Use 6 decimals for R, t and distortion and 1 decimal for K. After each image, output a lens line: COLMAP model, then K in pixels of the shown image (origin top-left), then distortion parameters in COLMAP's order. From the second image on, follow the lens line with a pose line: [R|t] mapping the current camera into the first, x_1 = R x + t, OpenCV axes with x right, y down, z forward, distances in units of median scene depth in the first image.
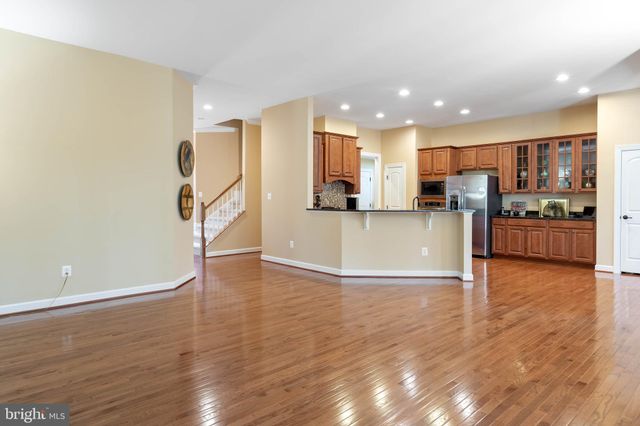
lens RADIAL K [[390.4, 0, 318.4], [0, 390.4, 200.8], [0, 0, 1]] dist [0.001279, 0.000493]
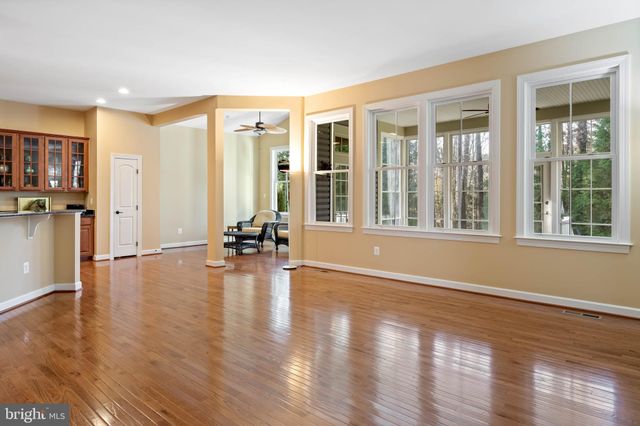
lens RADIAL K [[390.4, 0, 318.4], [0, 390.4, 200.8], [0, 0, 1]] dist [0.001279, 0.000493]
pose [[-0.096354, -0.006831, 0.995324, -0.442479], [0.002101, 0.999973, 0.007066, -0.002072], [-0.995345, 0.002772, -0.096337, 0.431683]]
